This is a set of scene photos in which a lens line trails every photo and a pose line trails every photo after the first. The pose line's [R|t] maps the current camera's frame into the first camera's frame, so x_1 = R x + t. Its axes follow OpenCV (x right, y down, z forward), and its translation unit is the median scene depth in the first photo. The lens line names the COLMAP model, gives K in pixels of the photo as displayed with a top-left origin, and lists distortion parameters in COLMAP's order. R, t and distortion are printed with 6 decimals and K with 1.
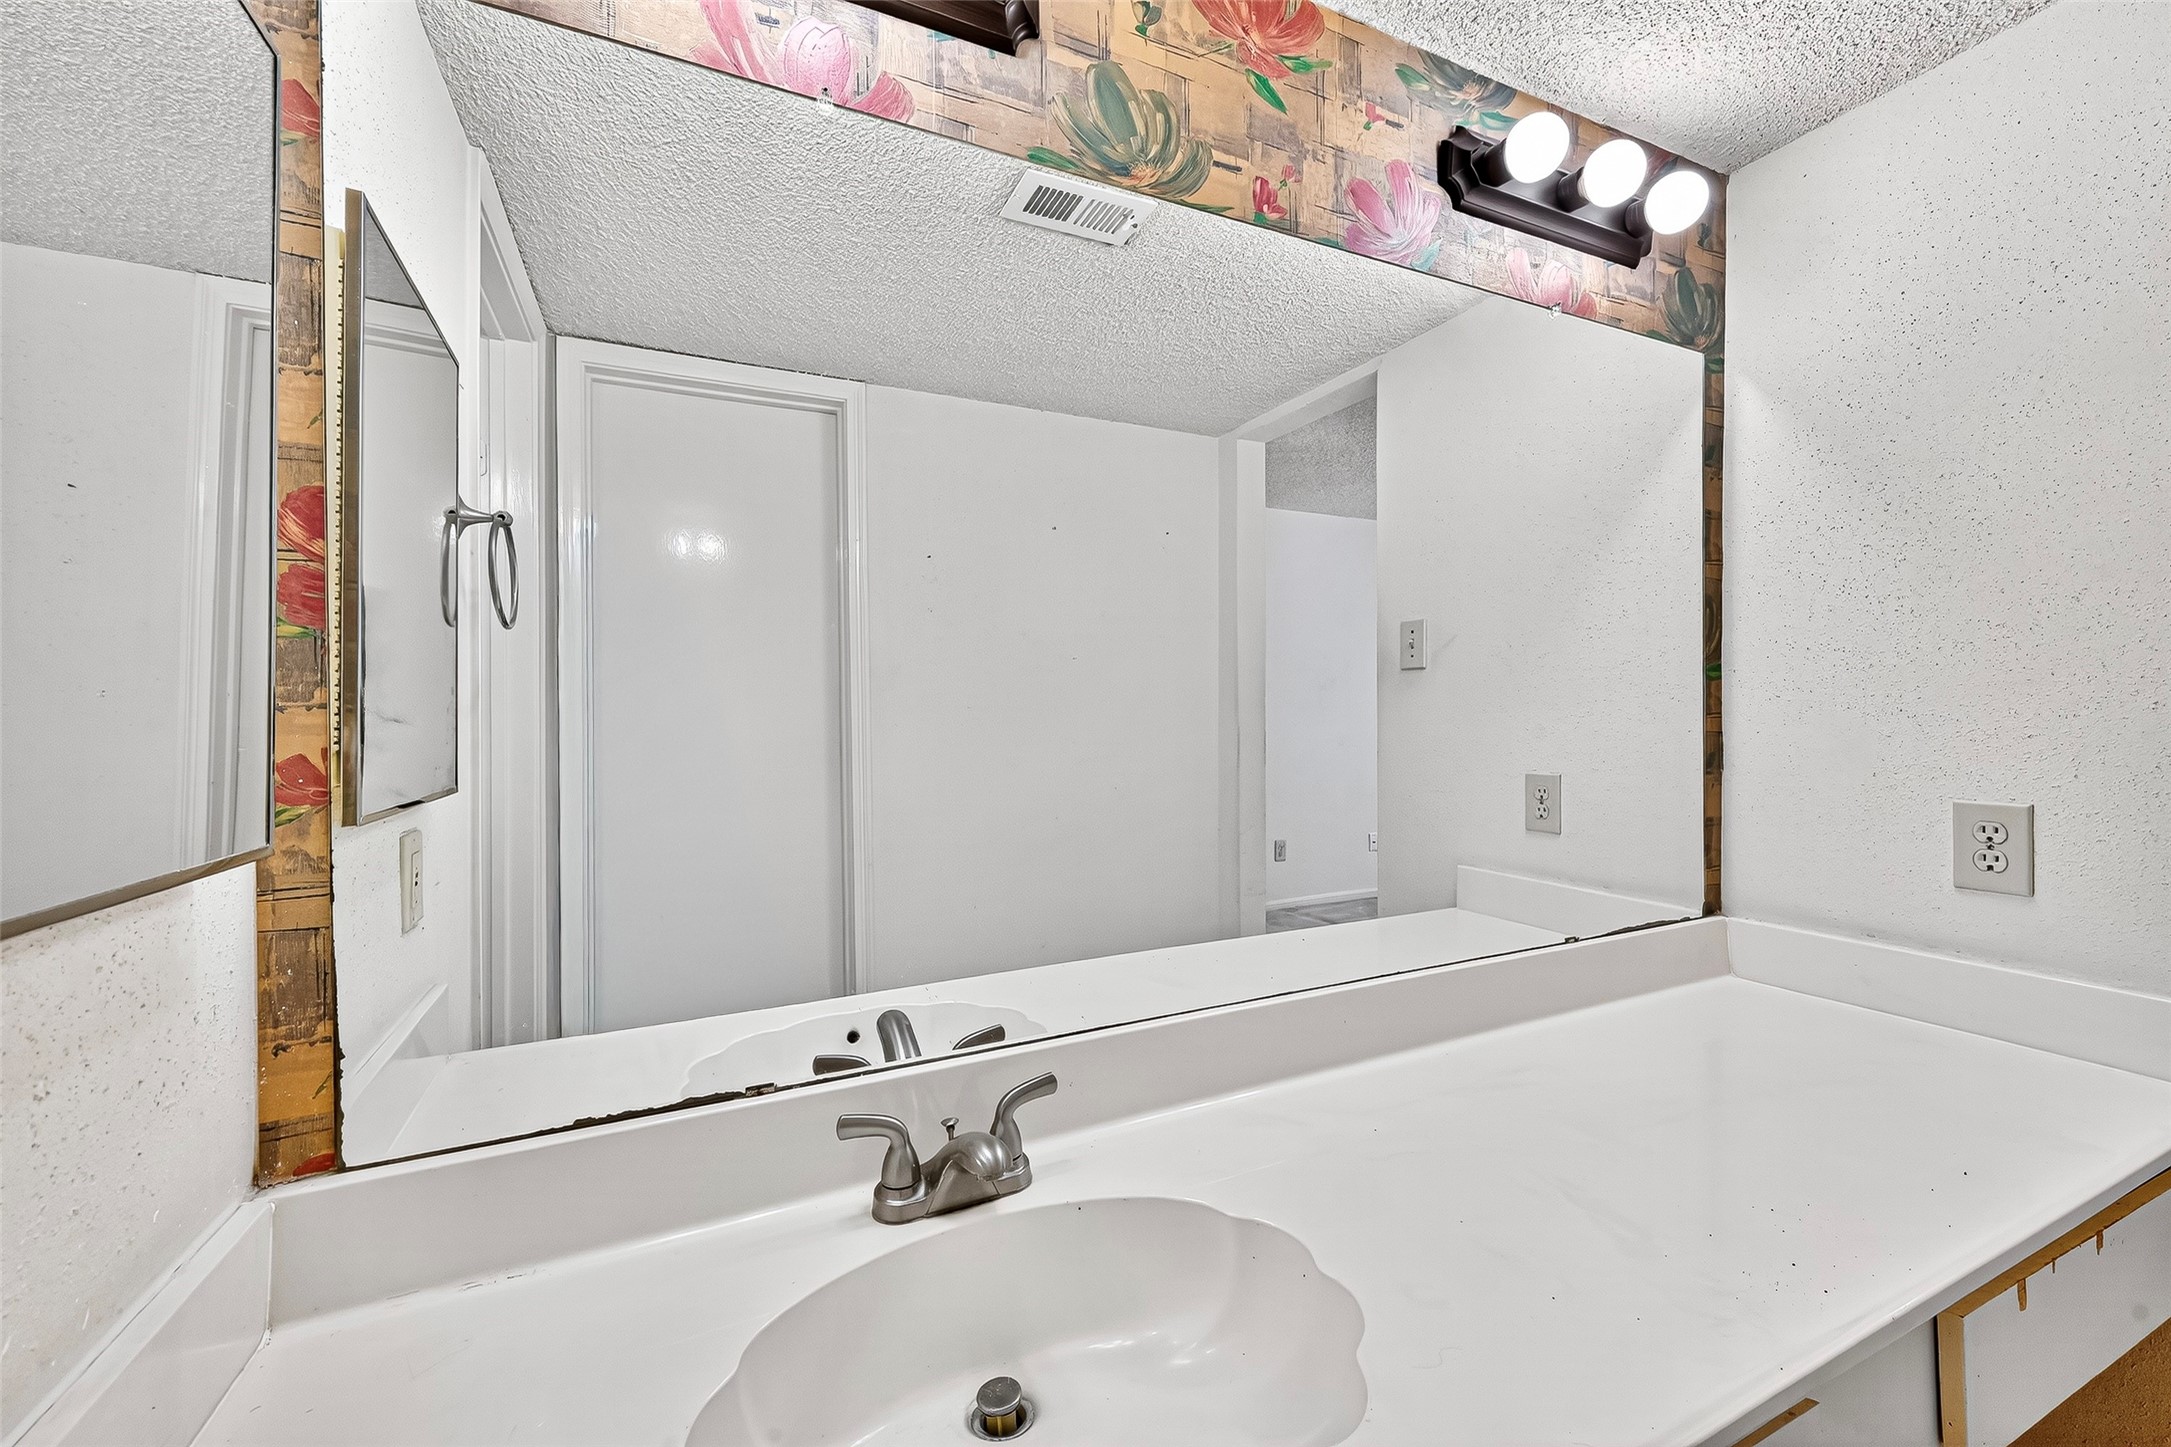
lens RADIAL K [[879.0, 0, 1089.4], [0, 879.0, 735.3], [0, 0, 1]] dist [0.017244, -0.000061]
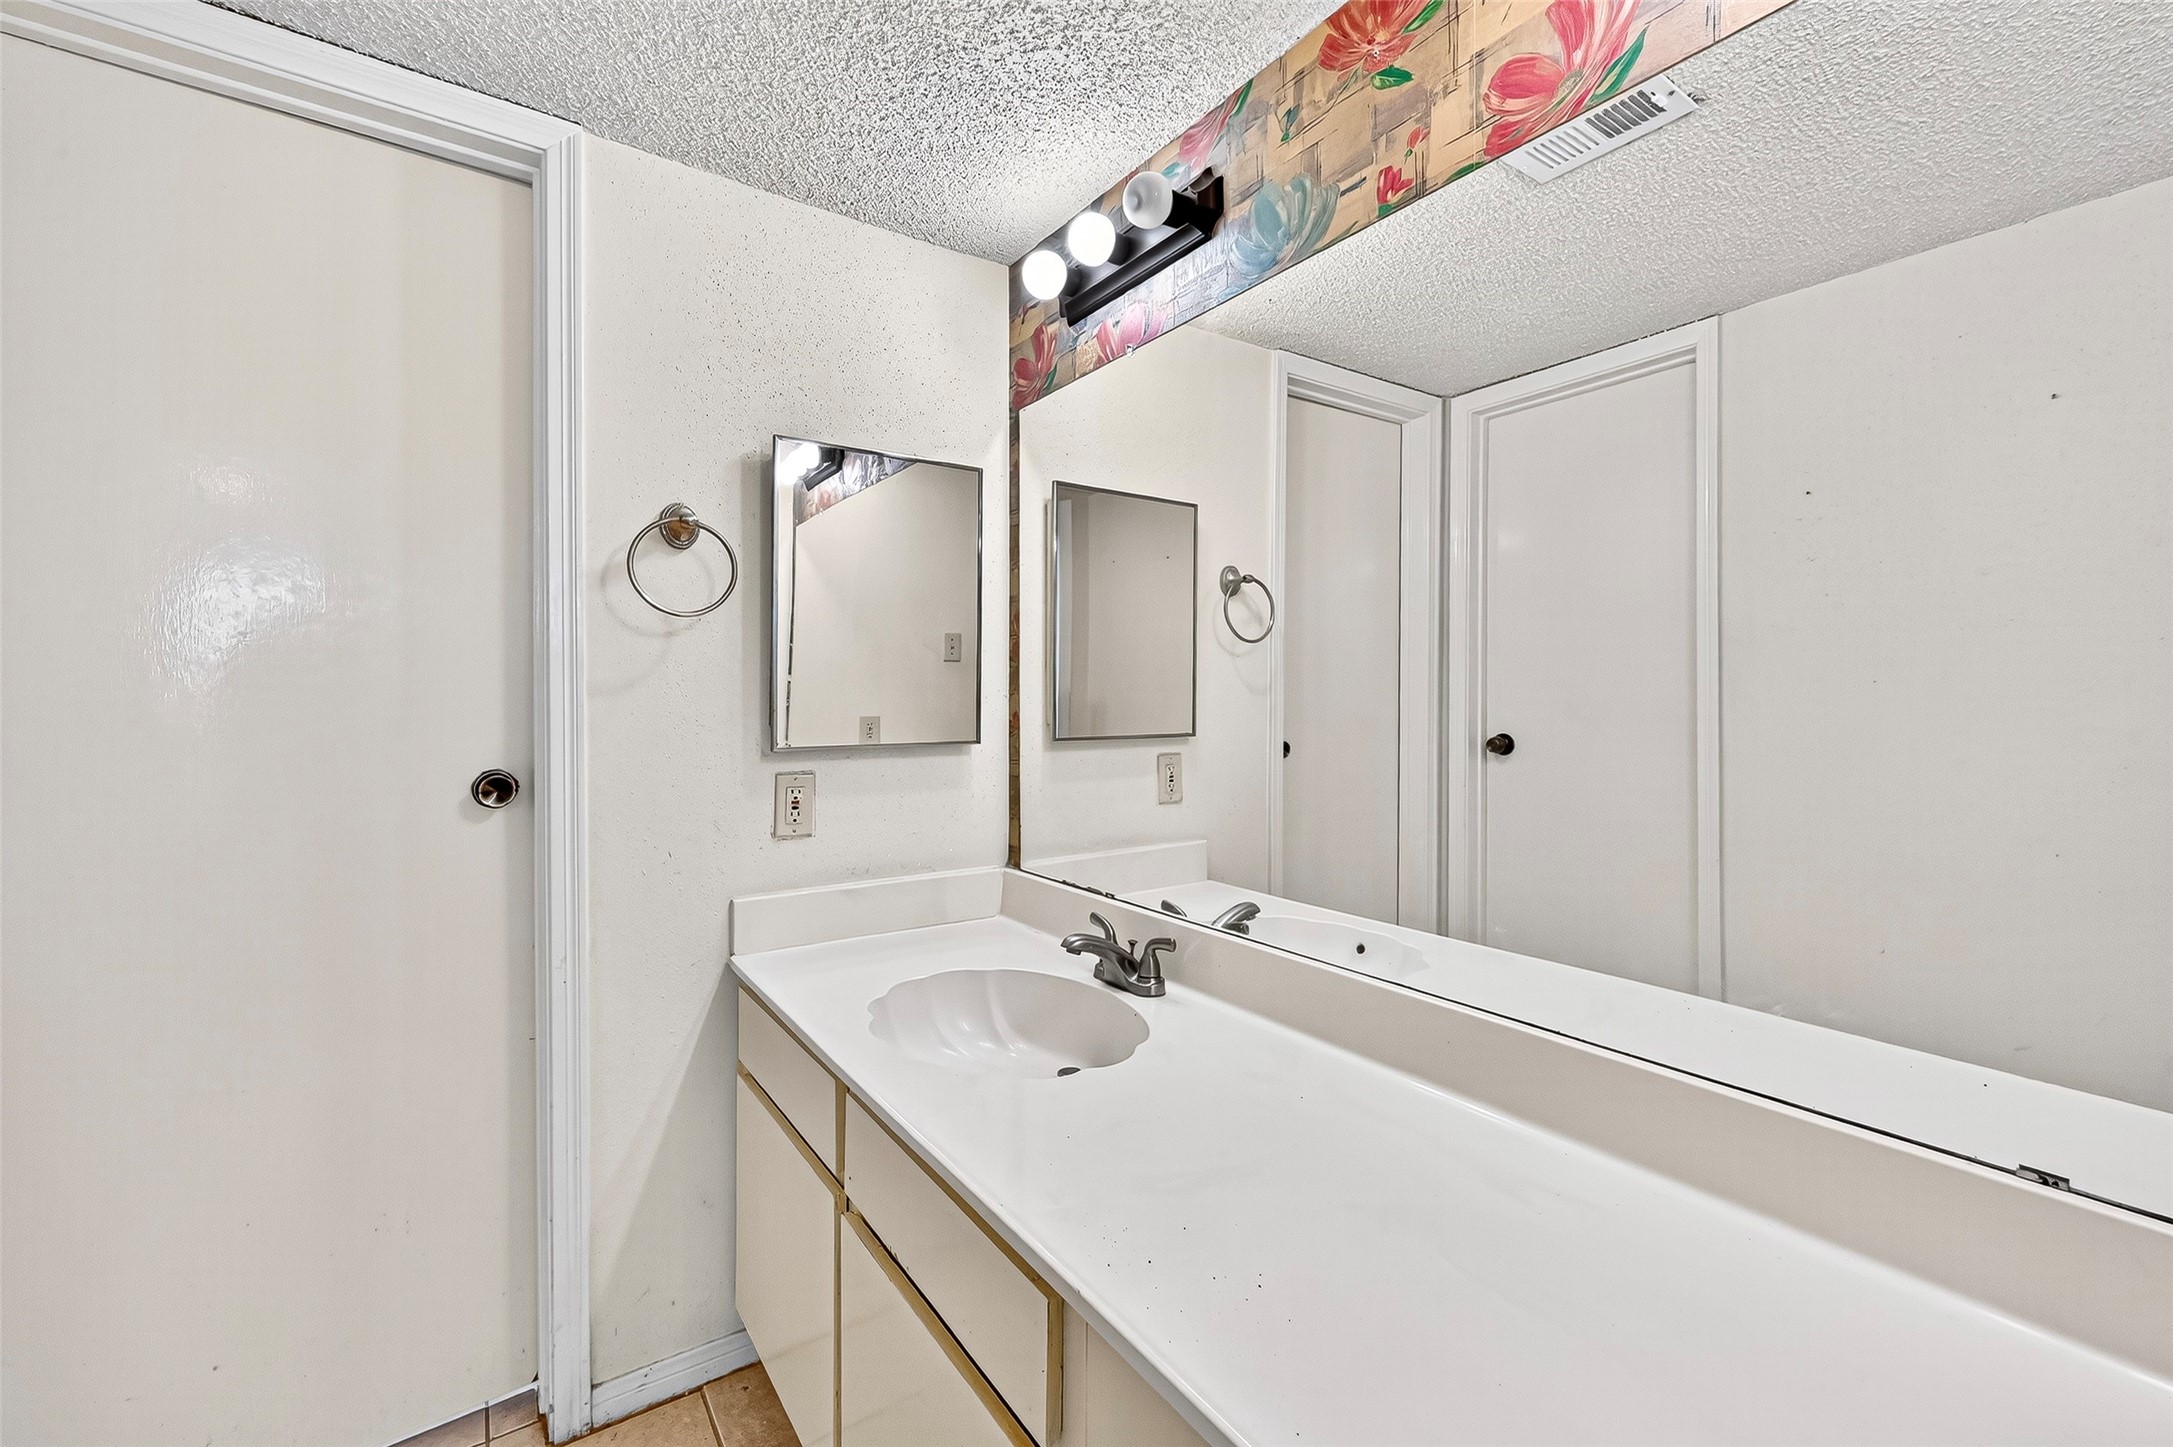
lens RADIAL K [[872.5, 0, 1086.5], [0, 872.5, 723.5], [0, 0, 1]] dist [-0.000010, -0.000196]
pose [[0.166144, 0.039342, -0.985316, 1.172792], [-0.012533, 0.999207, 0.037783, -0.031042], [0.986022, 0.006072, 0.166506, 0.515000]]
